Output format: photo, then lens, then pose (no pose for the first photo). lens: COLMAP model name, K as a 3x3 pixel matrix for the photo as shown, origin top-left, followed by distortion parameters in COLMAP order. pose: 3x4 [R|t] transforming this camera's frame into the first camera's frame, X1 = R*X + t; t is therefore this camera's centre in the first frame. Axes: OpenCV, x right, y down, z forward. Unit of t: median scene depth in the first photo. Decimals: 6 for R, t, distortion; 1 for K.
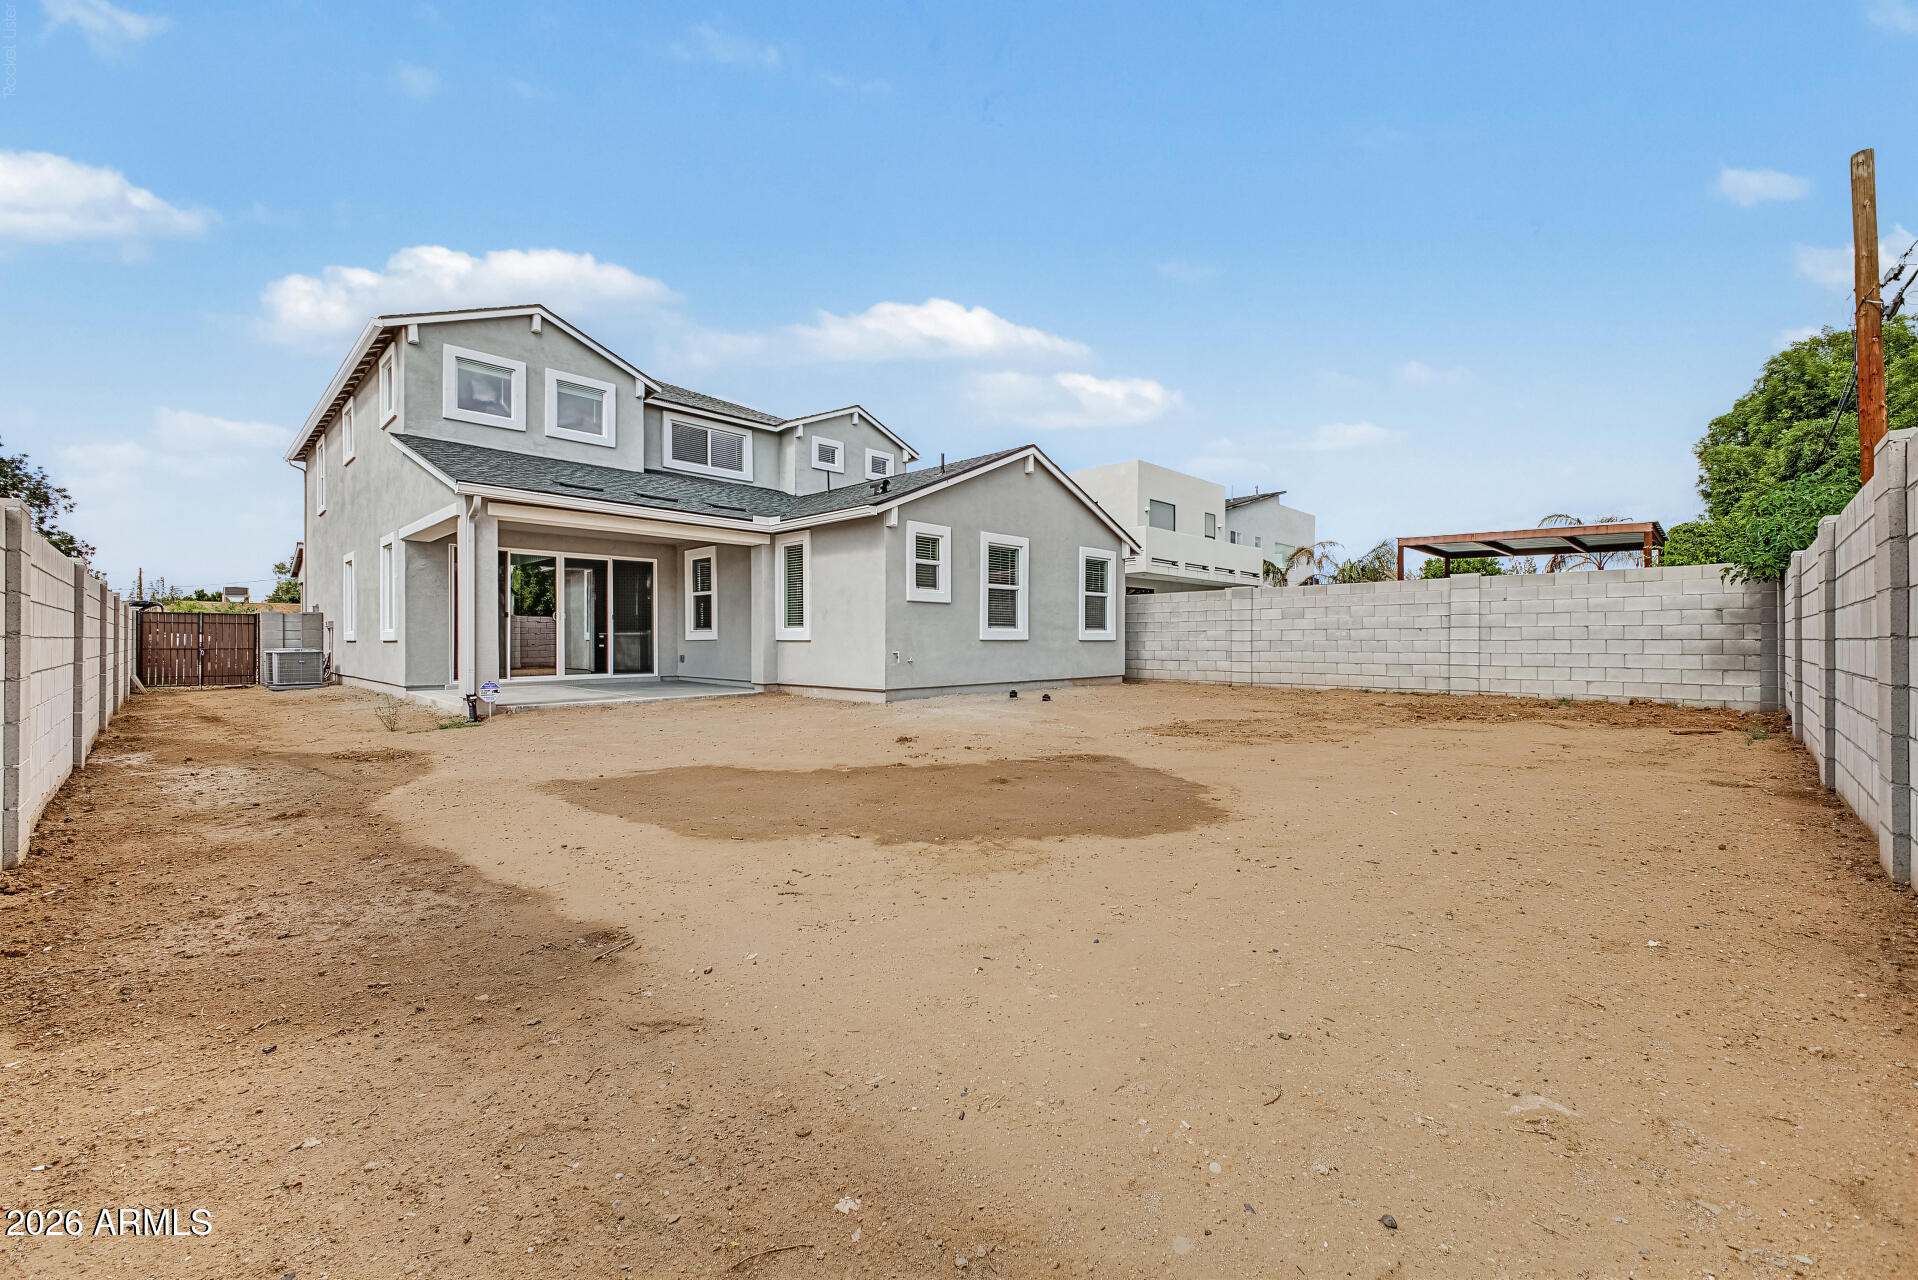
lens RADIAL K [[778.4, 0, 964.0], [0, 778.4, 647.7], [0, 0, 1]] dist [0.026896, -0.000190]
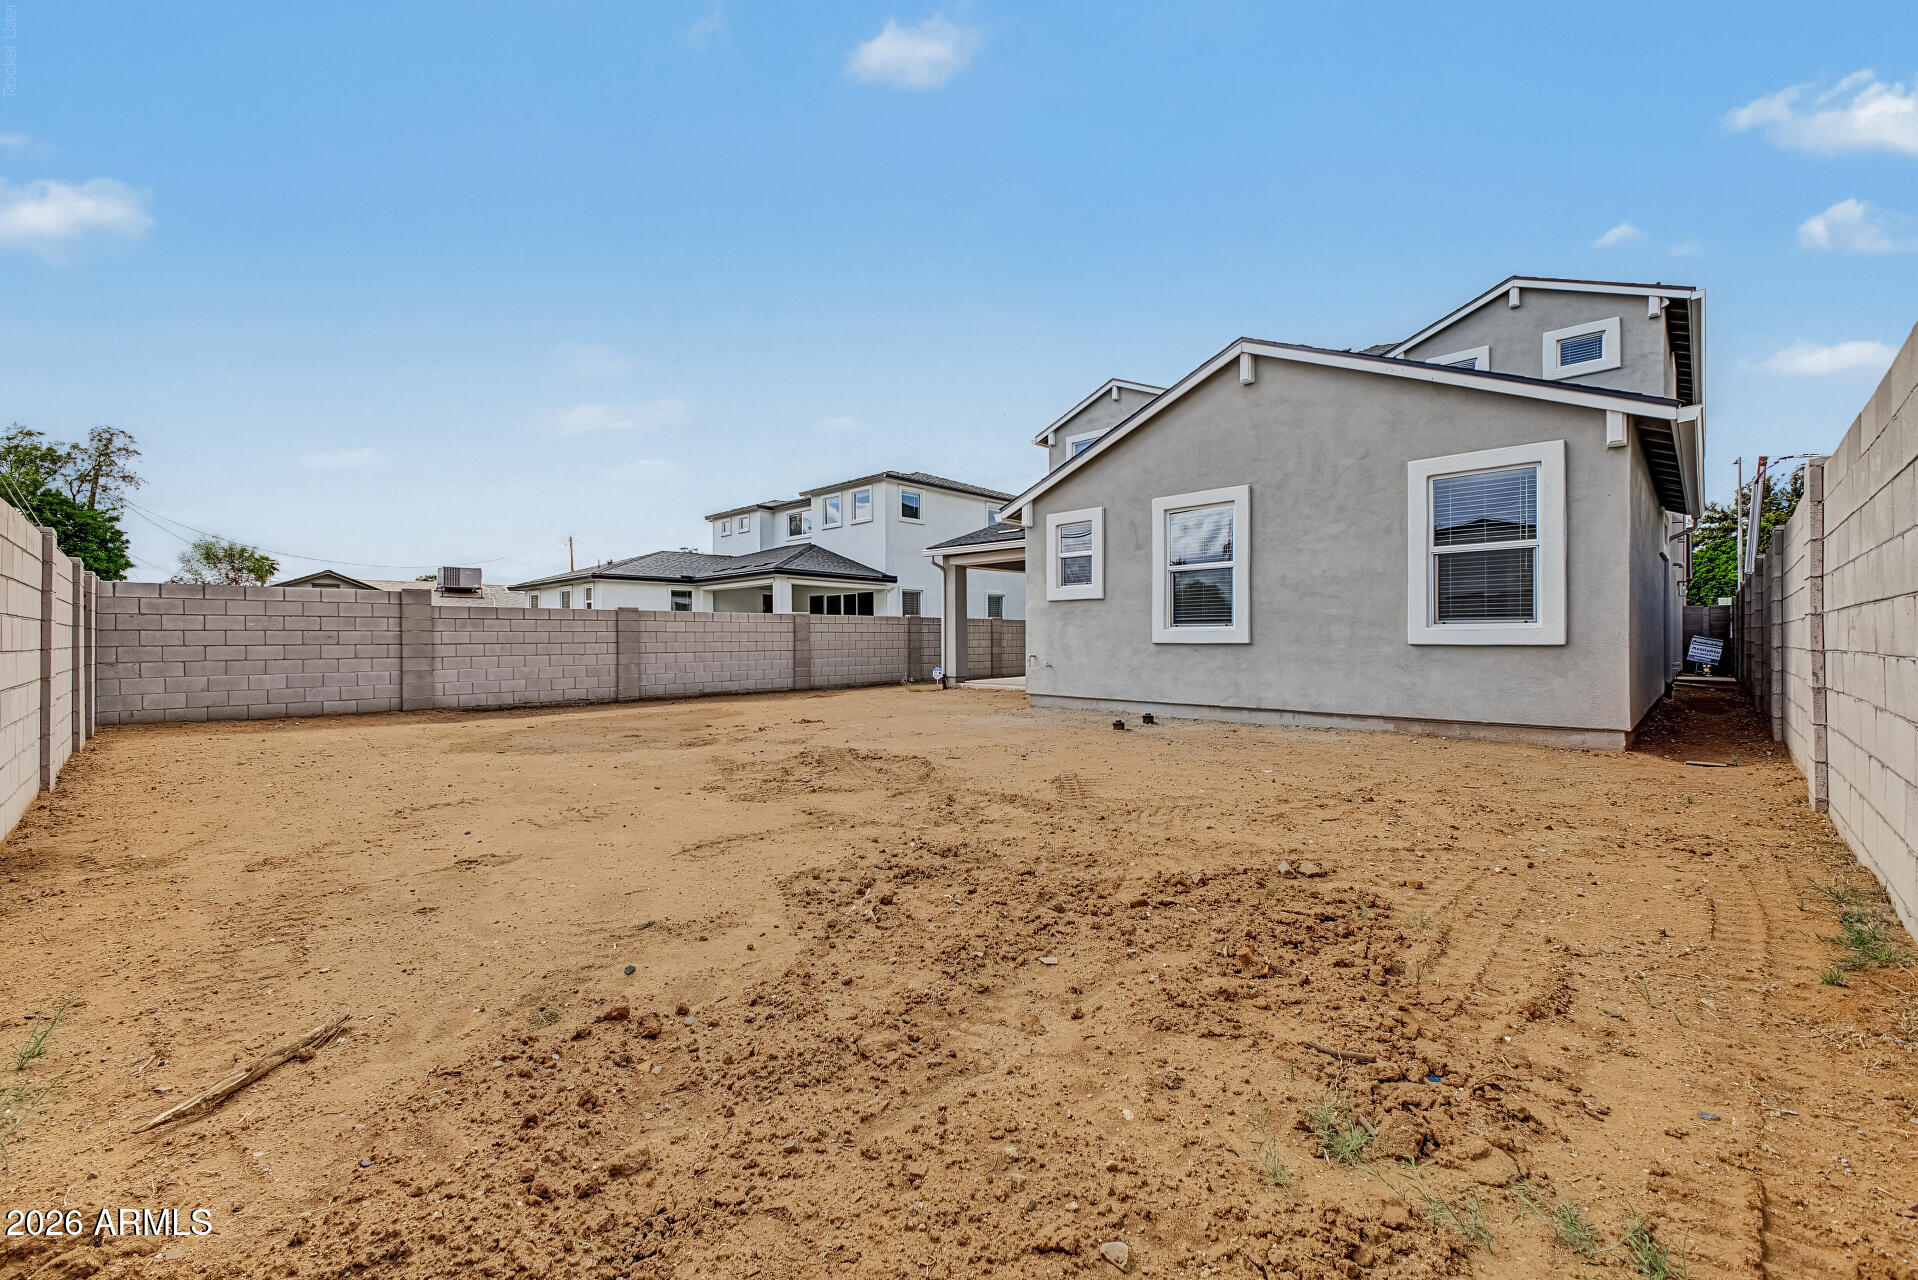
lens RADIAL K [[765.8, 0, 960.5], [0, 765.8, 645.7], [0, 0, 1]] dist [0.031708, -0.010244]
pose [[-0.003894, 0.008955, -0.999952, 0.691138], [-0.008008, 0.999928, 0.008986, -0.011328], [0.999960, 0.008043, -0.003822, 0.739602]]
